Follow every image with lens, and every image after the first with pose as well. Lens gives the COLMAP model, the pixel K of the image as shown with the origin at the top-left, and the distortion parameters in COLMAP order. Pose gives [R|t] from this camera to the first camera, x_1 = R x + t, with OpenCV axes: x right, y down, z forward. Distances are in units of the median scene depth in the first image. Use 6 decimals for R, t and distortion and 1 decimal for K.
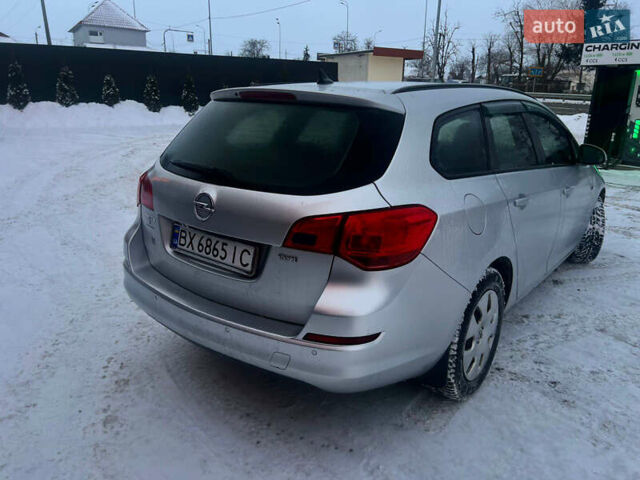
lens RADIAL K [[493.5, 0, 319.2], [0, 493.5, 238.3], [0, 0, 1]] dist [0.057257, -0.054268]
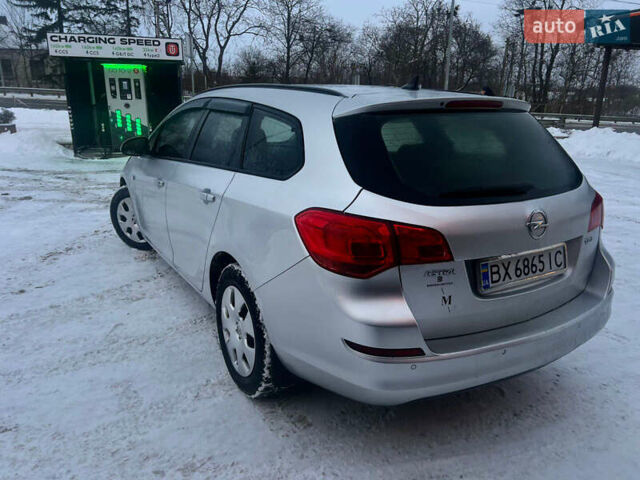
lens RADIAL K [[493.5, 0, 319.5], [0, 493.5, 240.4], [0, 0, 1]] dist [0.057257, -0.054268]
pose [[0.338640, -0.280902, 0.898007, -1.108679], [0.256537, 0.945803, 0.199112, -0.296373], [-0.905269, 0.162945, 0.392349, 0.918857]]
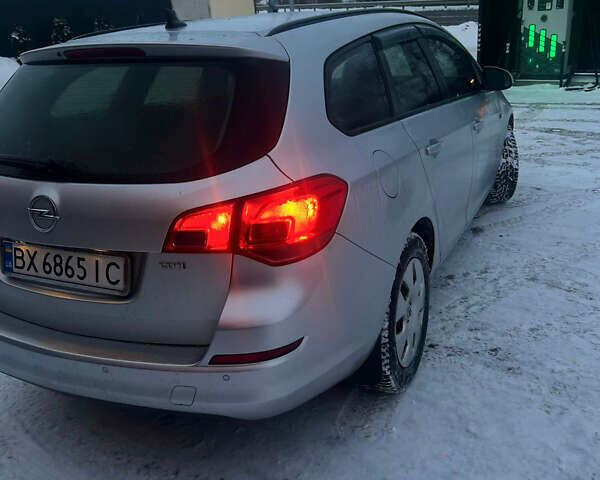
lens RADIAL K [[621.5, 0, 299.2], [0, 621.5, 243.2], [0, 0, 1]] dist [0.021650, 0.000000]
pose [[0.970566, -0.158077, 0.181696, -0.034089], [0.145953, 0.986184, 0.078350, -0.034690], [-0.191571, -0.049525, 0.980228, 0.006124]]
